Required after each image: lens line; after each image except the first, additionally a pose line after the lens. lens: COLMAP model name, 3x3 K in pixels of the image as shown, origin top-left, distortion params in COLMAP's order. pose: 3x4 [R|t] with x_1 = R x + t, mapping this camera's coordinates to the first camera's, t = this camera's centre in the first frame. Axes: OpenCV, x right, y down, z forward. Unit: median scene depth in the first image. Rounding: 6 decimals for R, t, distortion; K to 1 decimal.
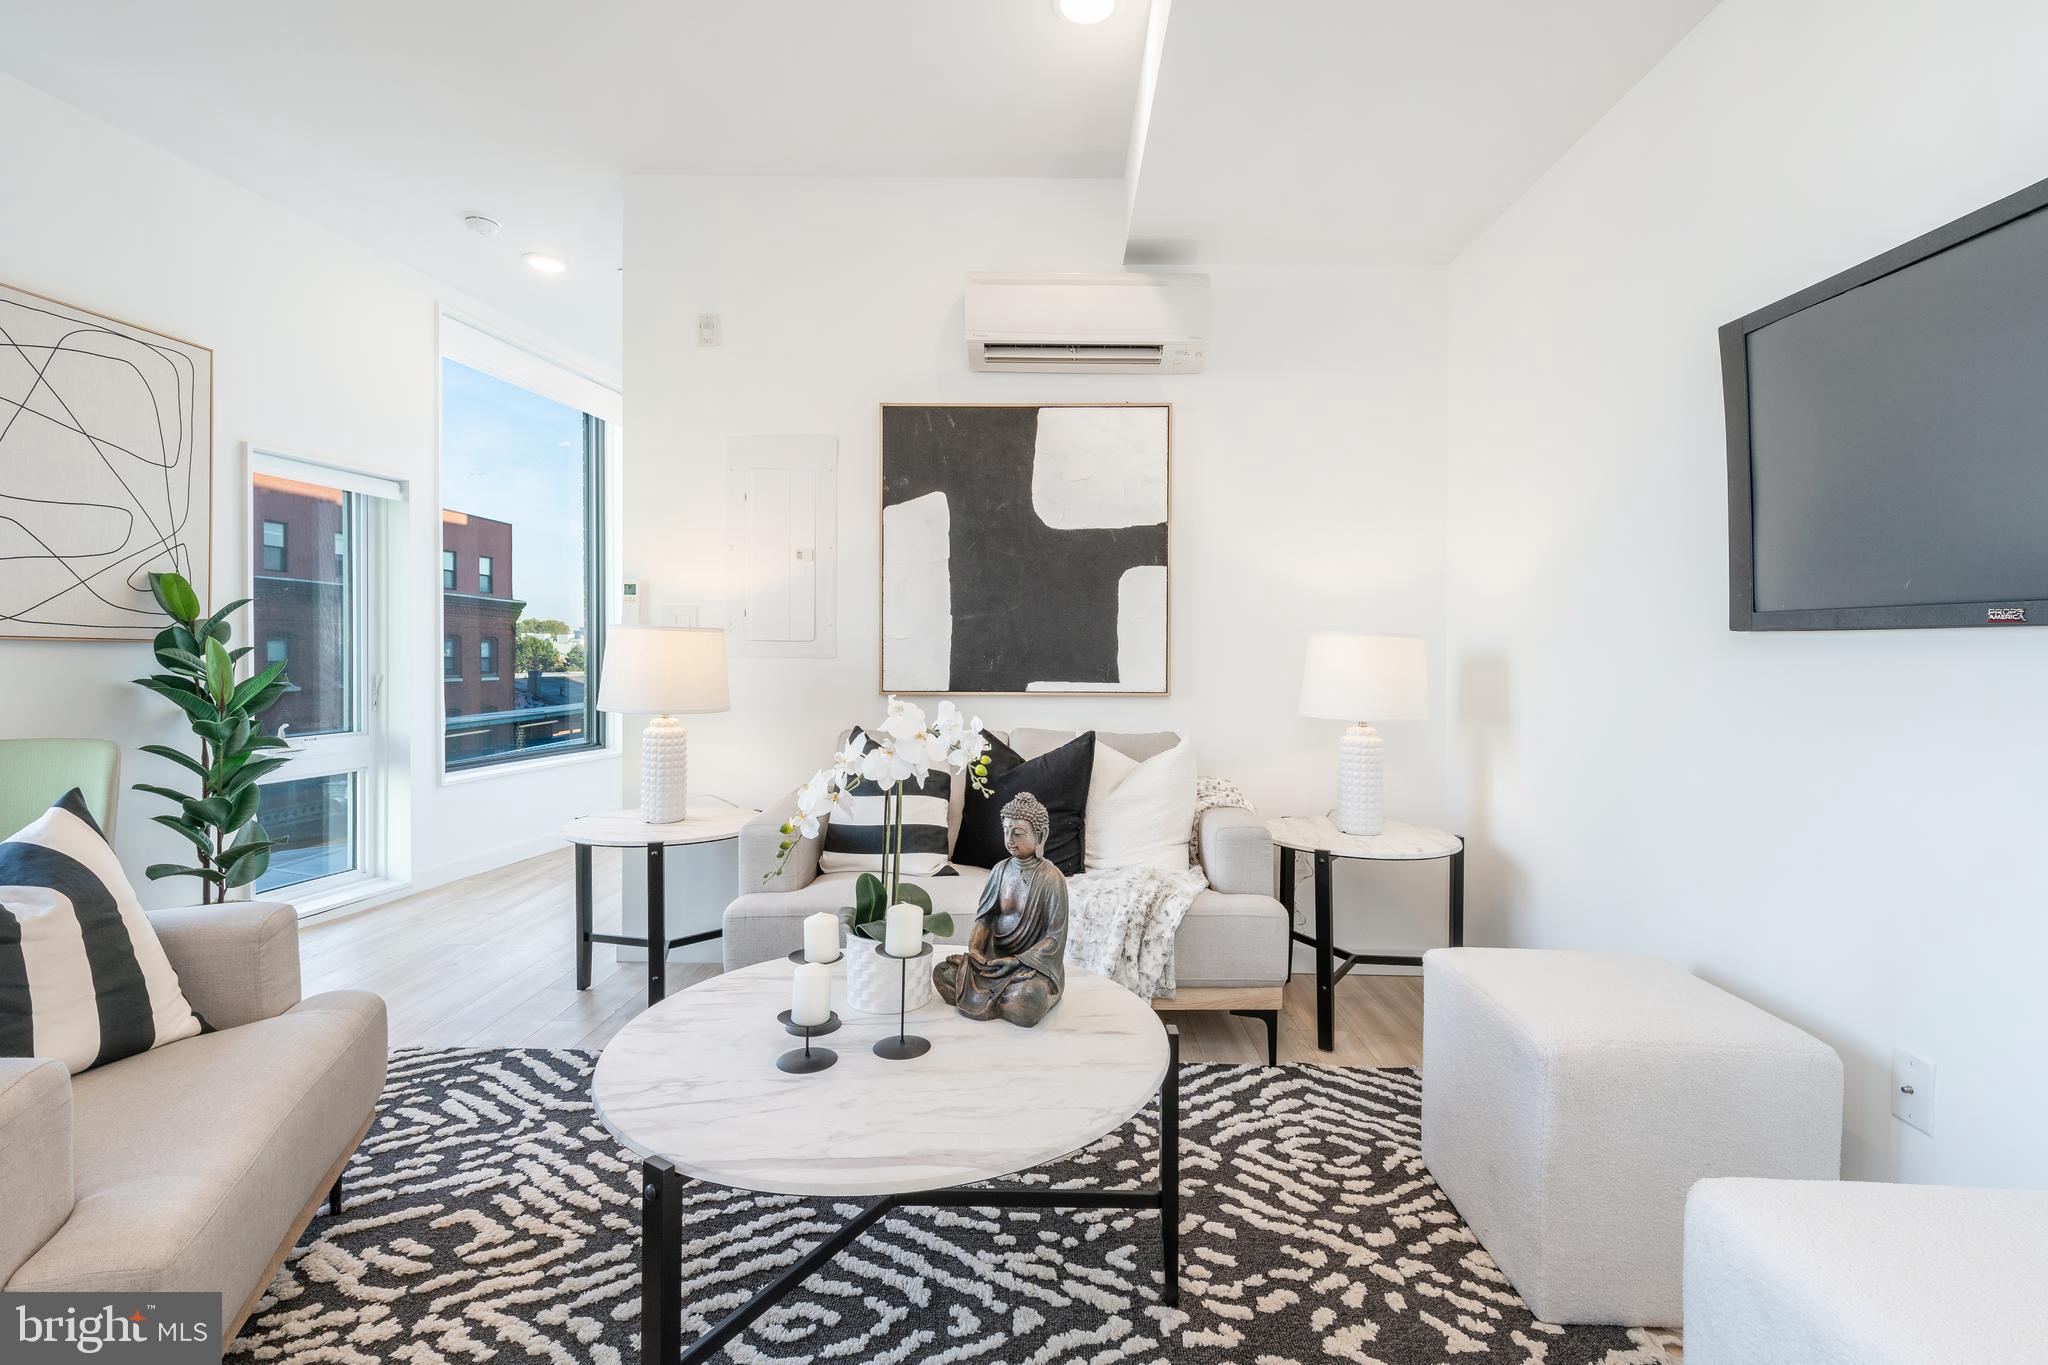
lens RADIAL K [[923.8, 0, 1029.1], [0, 923.8, 648.4], [0, 0, 1]] dist [0.003544, 0.000067]
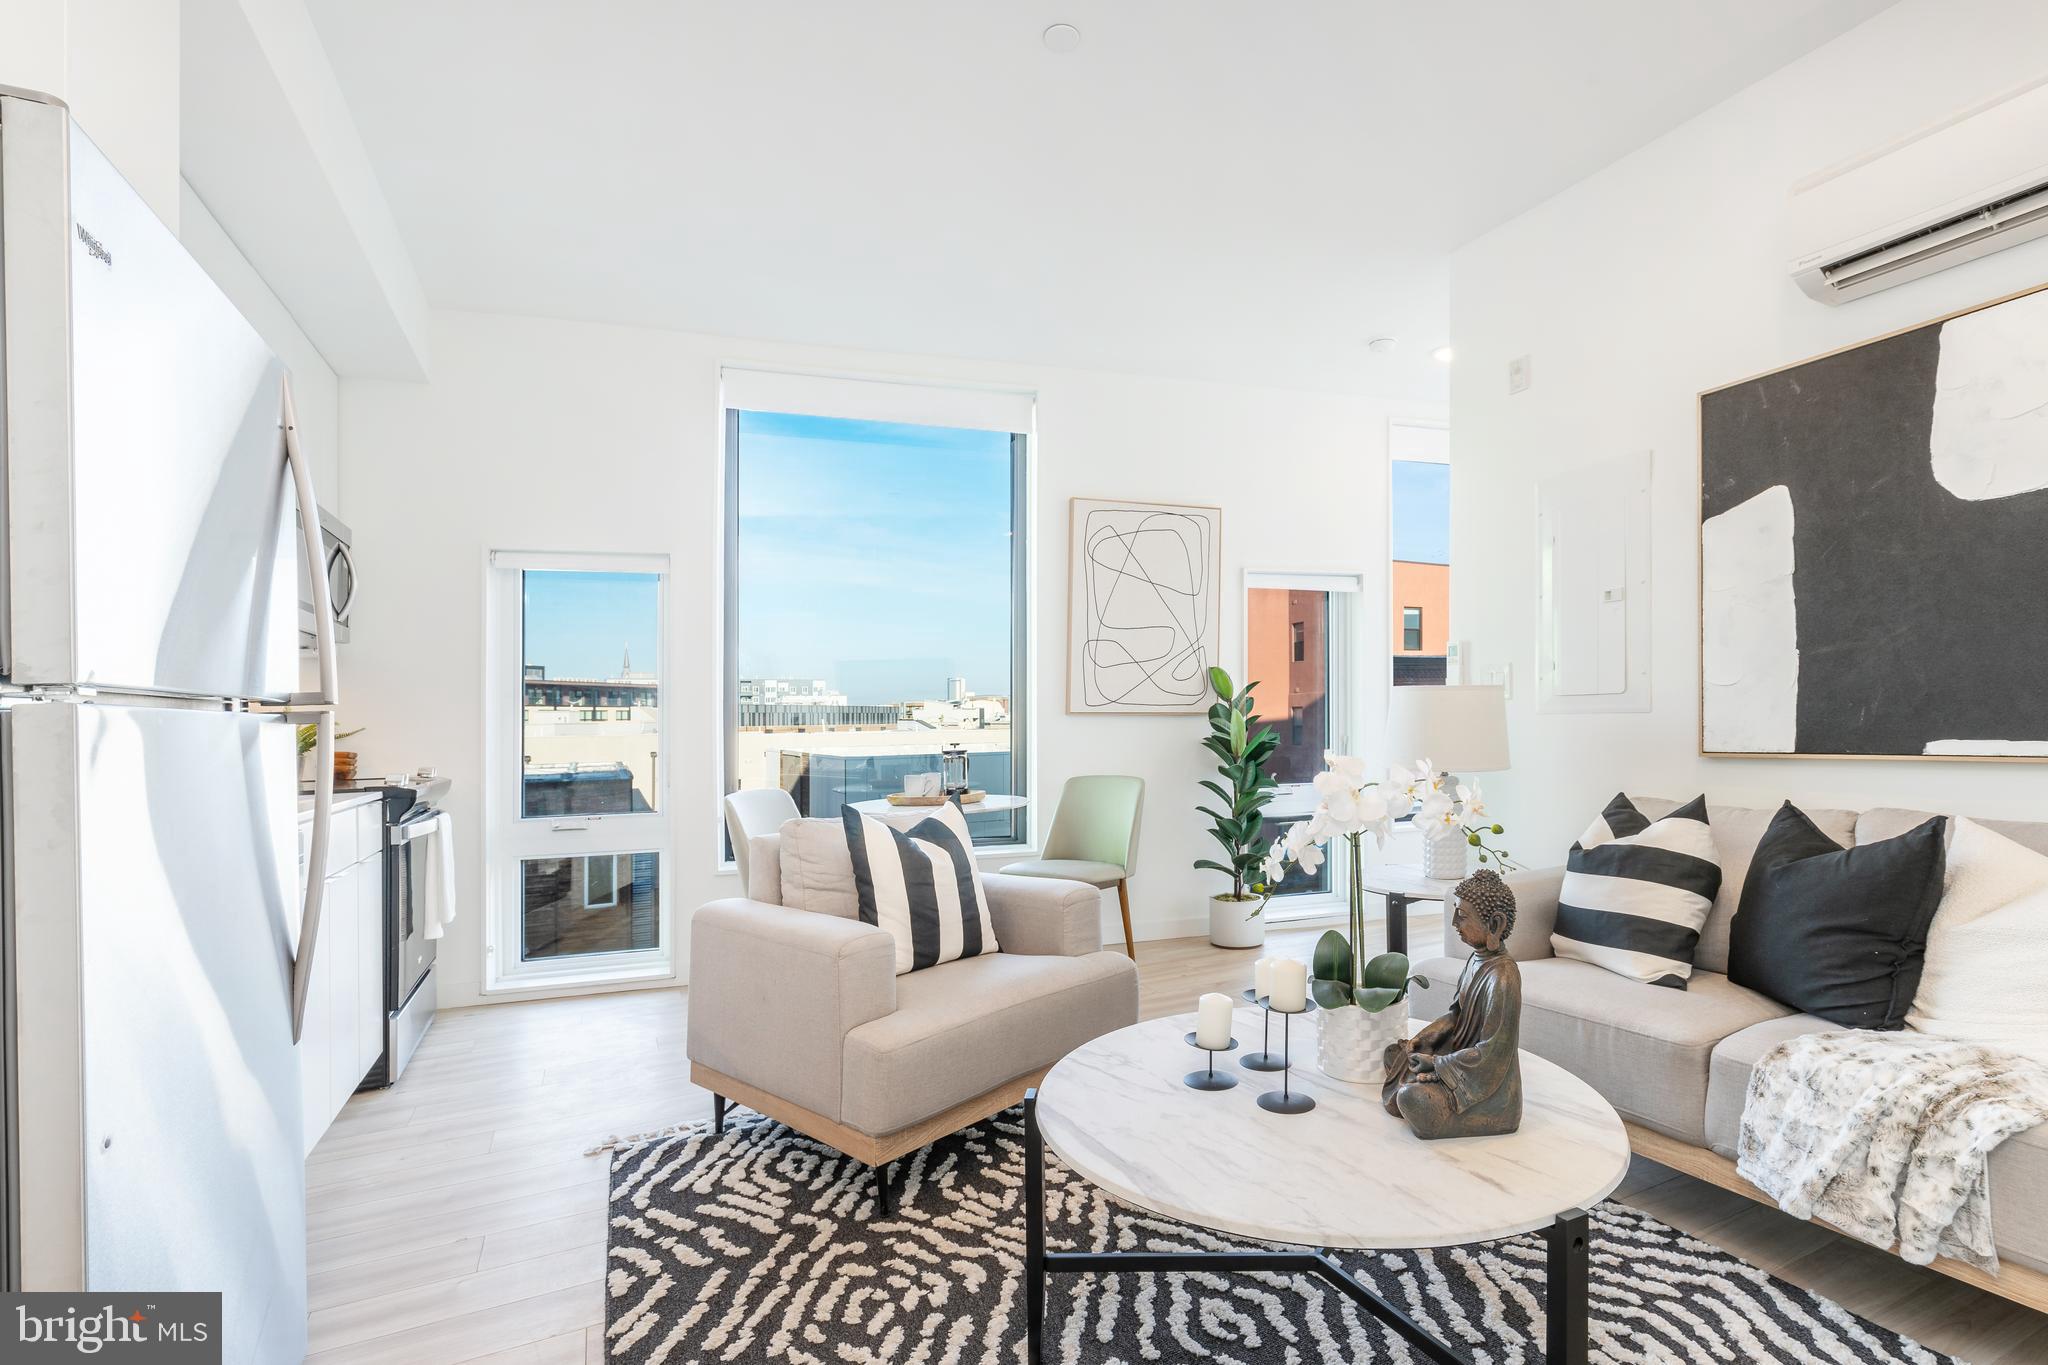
lens RADIAL K [[964.0, 0, 1124.4], [0, 964.0, 686.6], [0, 0, 1]] dist [0.000941, 0.000383]
pose [[0.473574, -0.051150, -0.879268, 0.370915], [0.029791, 0.998671, -0.042050, 0.011120], [0.880250, -0.006281, 0.474468, 0.183315]]
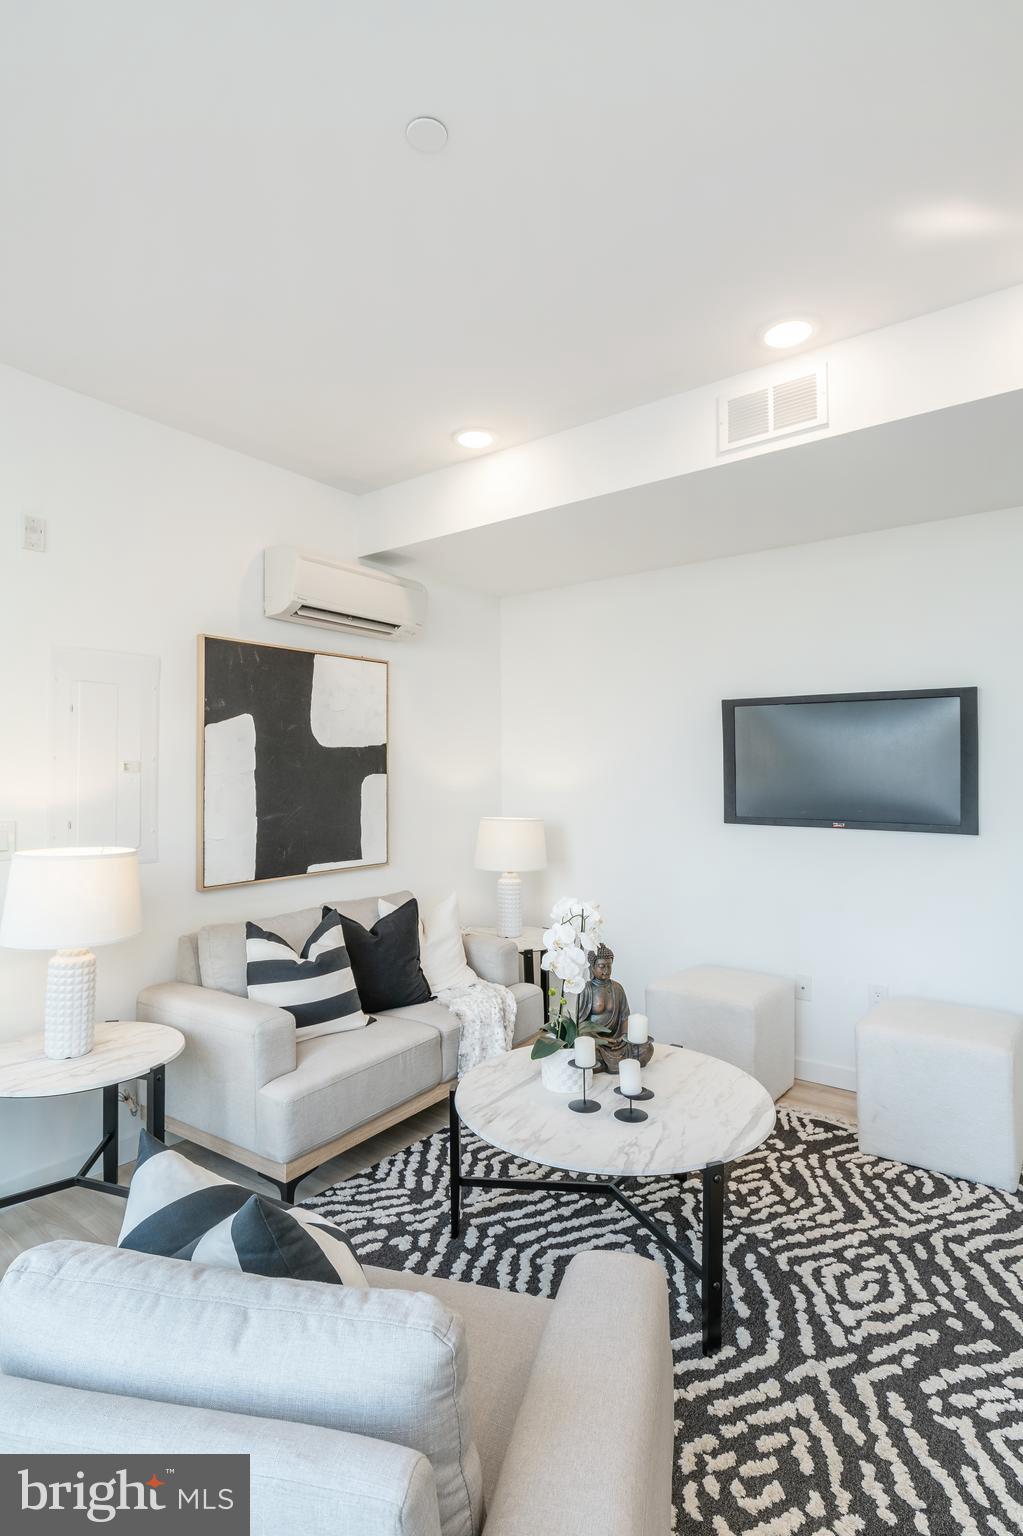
lens RADIAL K [[777.7, 0, 507.8], [0, 777.7, 737.7], [0, 0, 1]] dist [-0.007533, 0.001592]
pose [[0.597154, 0.024513, 0.801752, -0.778951], [0.008637, 0.999279, -0.036984, -0.108621], [-0.802080, 0.029010, 0.596511, 0.139179]]
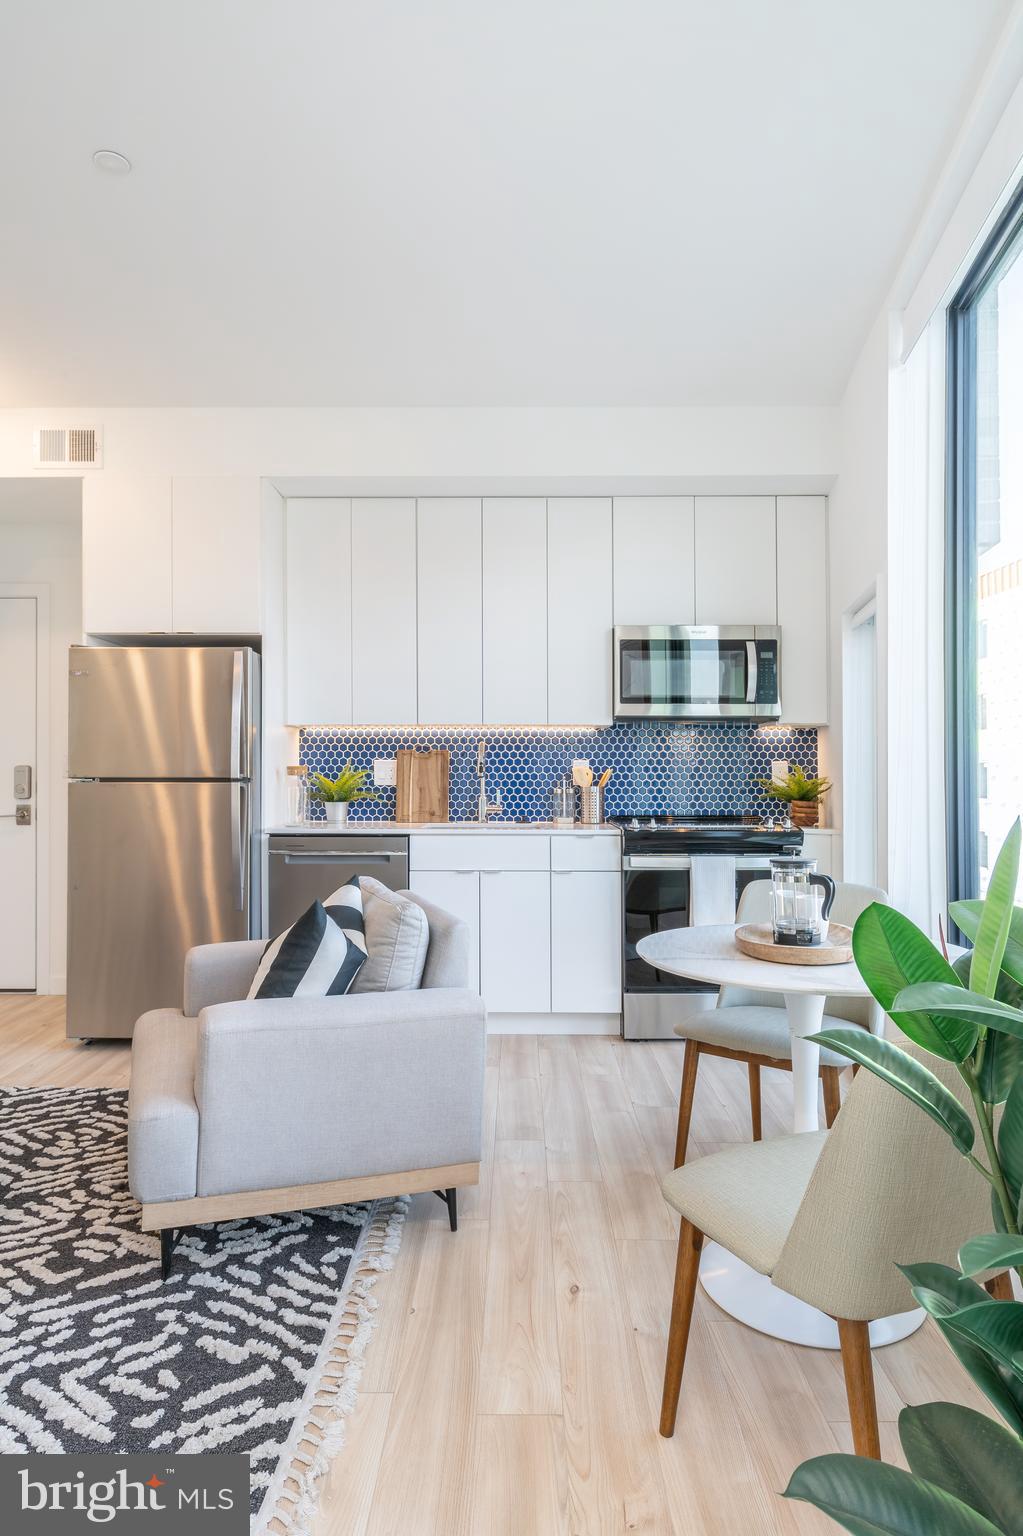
lens RADIAL K [[890.3, 0, 511.5], [0, 890.3, 768.0], [0, 0, 1]] dist [-0.023474, 0.002865]
pose [[-0.999873, -0.010226, -0.012209, -0.707521], [-0.010141, 0.999924, -0.006991, -0.024992], [0.012280, -0.006866, -0.999901, 1.290786]]
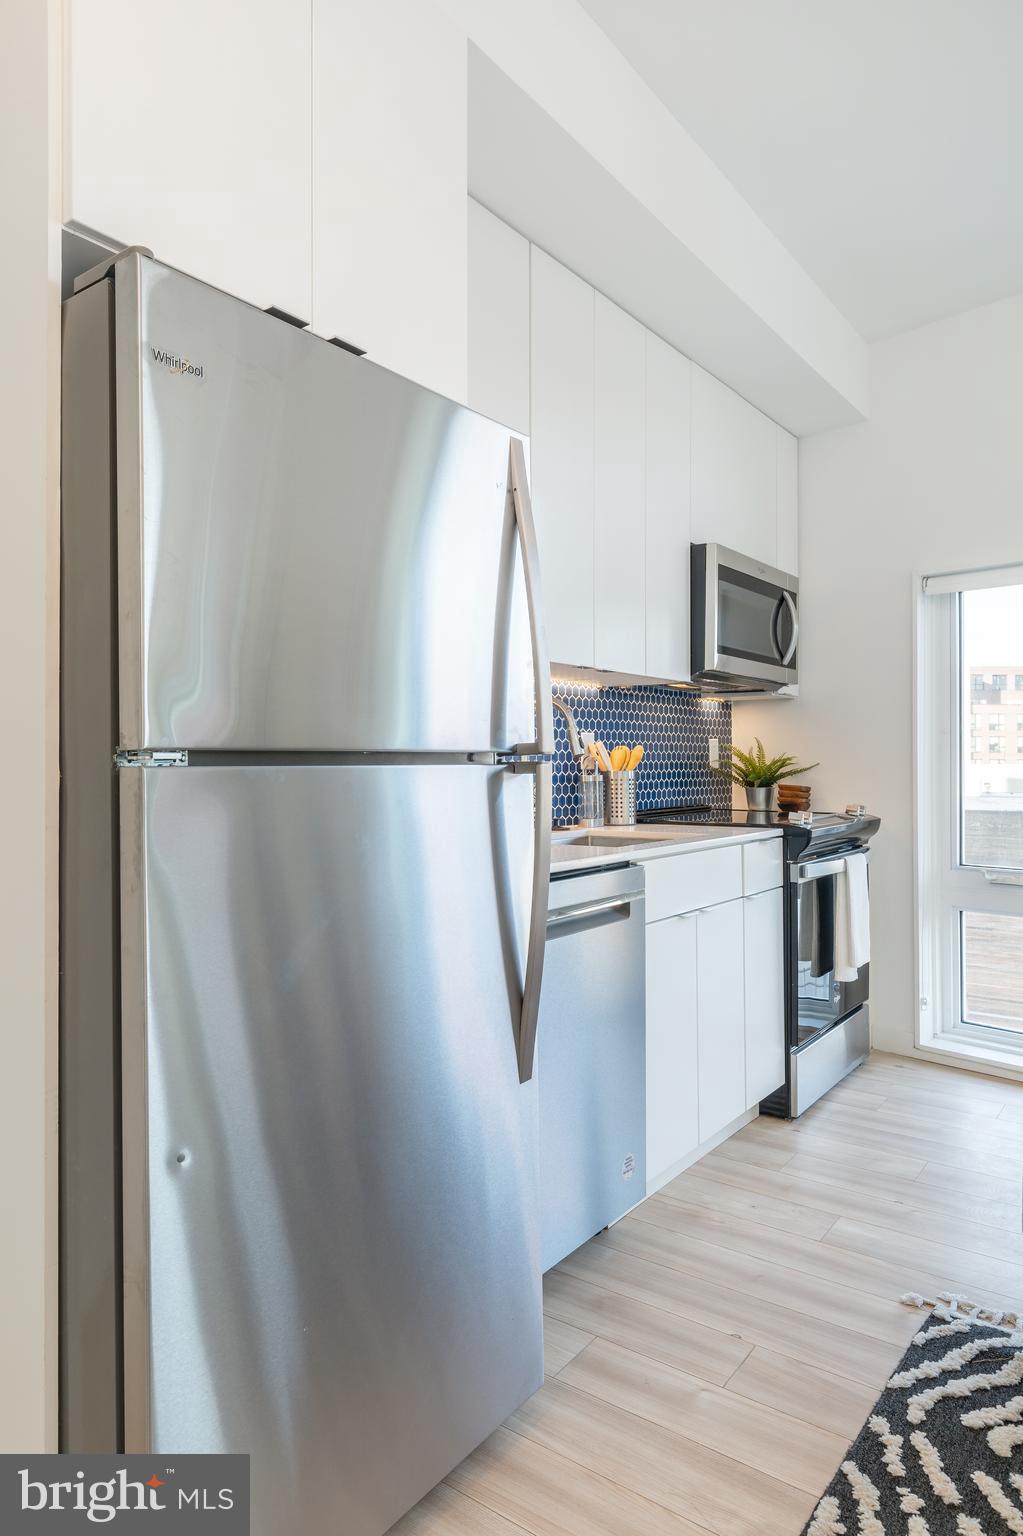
lens RADIAL K [[979.6, 0, 505.4], [0, 979.6, 747.7], [0, 0, 1]] dist [0.008786, -0.001415]
pose [[-0.592920, -0.020535, -0.805000, 0.135725], [-0.004857, 0.999748, -0.021926, -0.006575], [0.805247, -0.009091, -0.592870, 0.352447]]
